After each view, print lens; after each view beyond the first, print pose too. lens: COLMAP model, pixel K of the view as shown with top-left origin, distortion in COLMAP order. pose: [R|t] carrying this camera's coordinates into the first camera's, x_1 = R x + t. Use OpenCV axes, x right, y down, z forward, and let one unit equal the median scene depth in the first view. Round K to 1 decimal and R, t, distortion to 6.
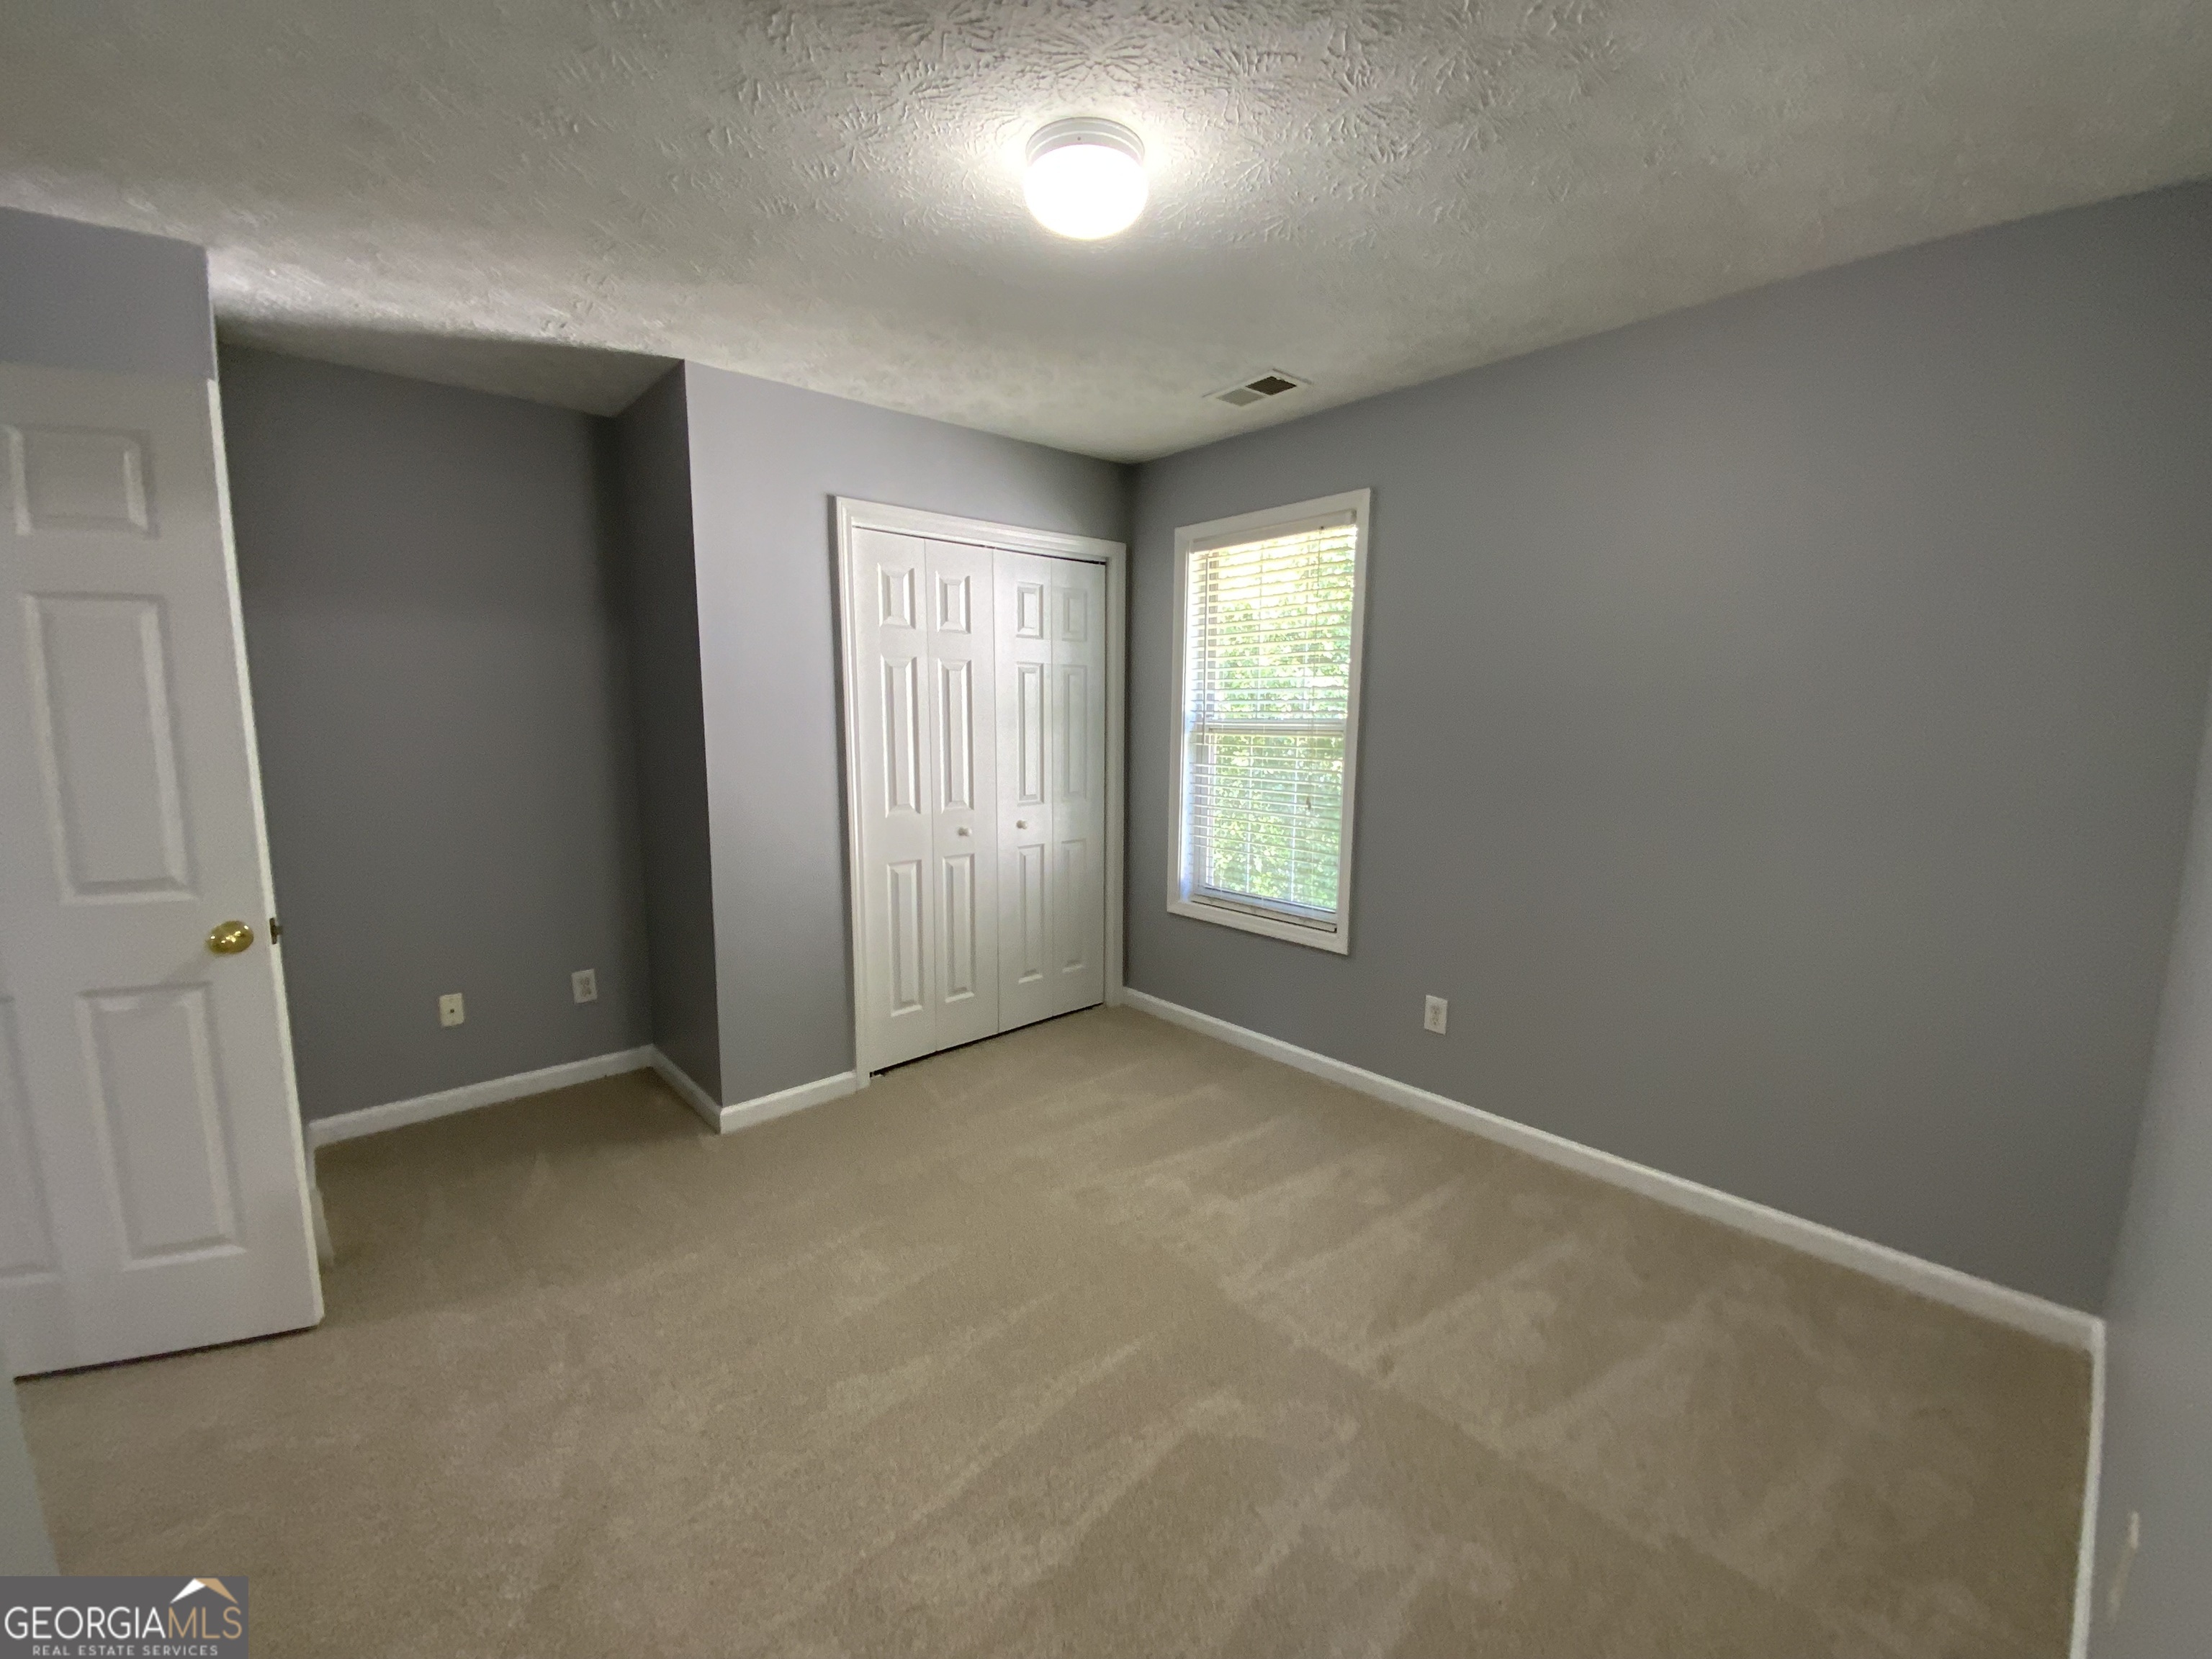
lens RADIAL K [[901.2, 0, 1122.1], [0, 901.2, 824.7], [0, 0, 1]] dist [-0.001903, -0.000544]
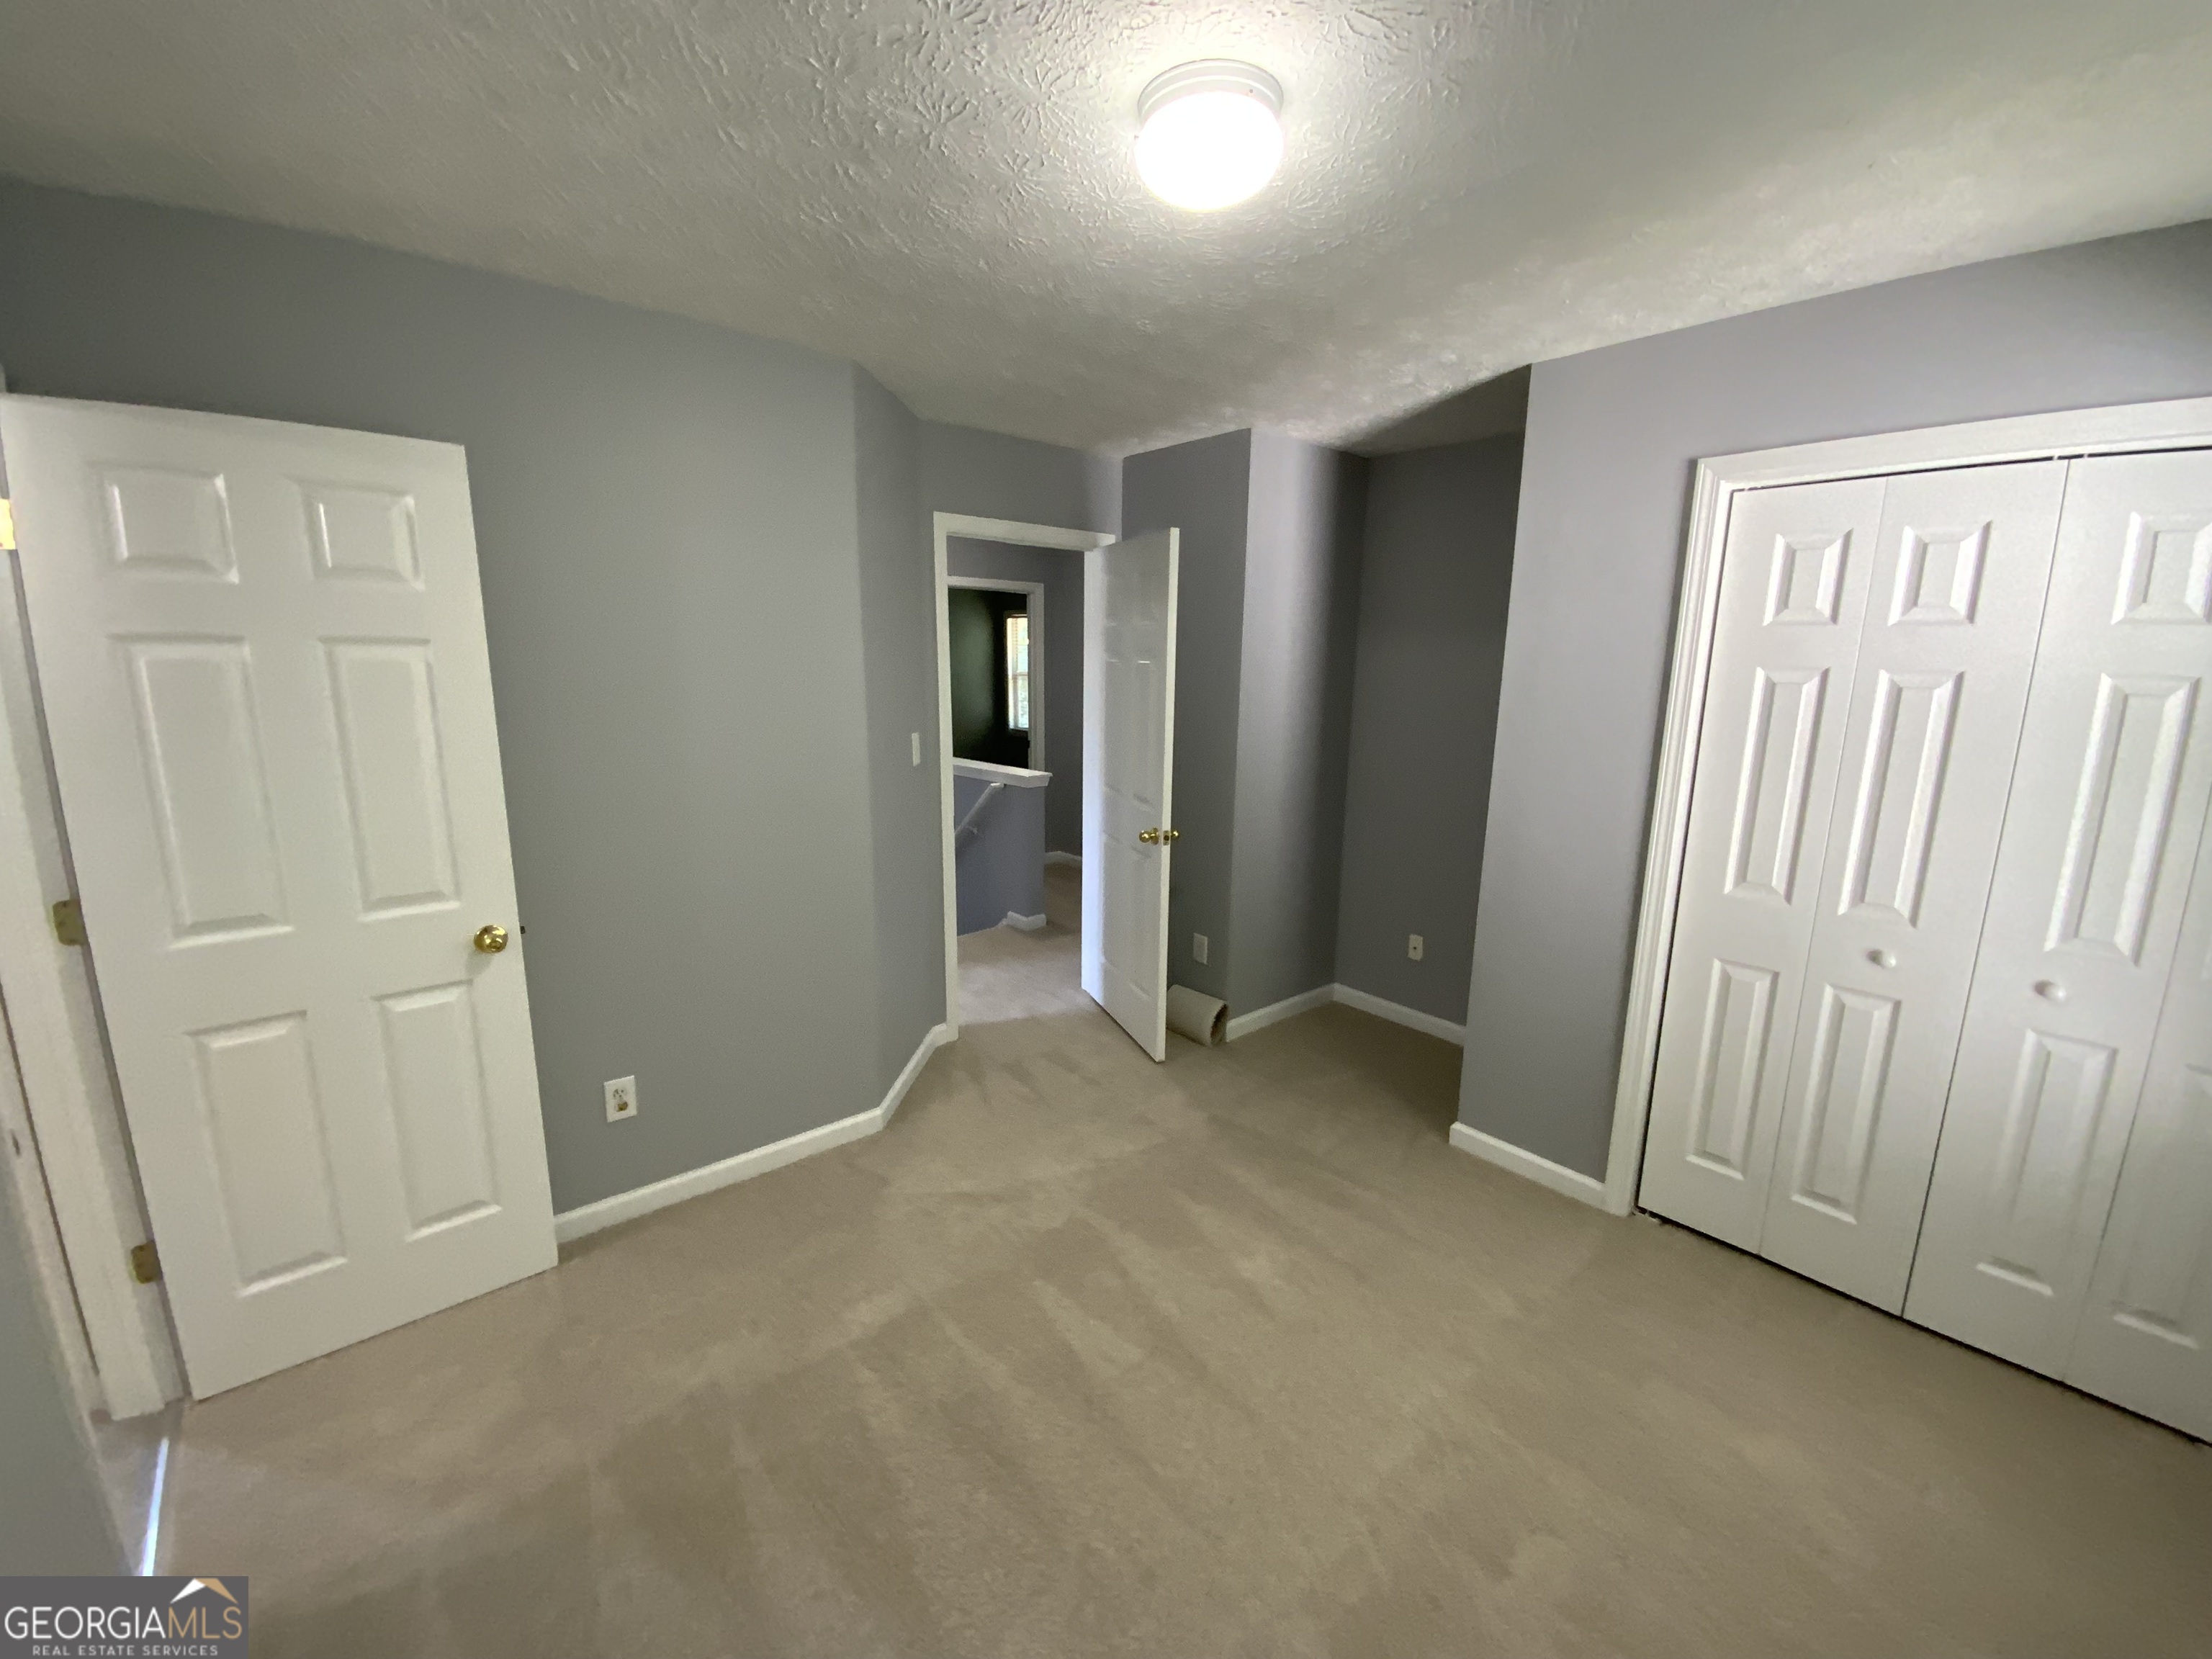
lens RADIAL K [[901.2, 0, 1122.1], [0, 901.2, 824.7], [0, 0, 1]] dist [-0.001903, -0.000544]
pose [[-0.041143, 0.178830, -0.983019, 0.446949], [-0.143022, 0.972667, 0.182933, -0.123759], [0.988864, 0.148120, -0.014442, 0.530773]]
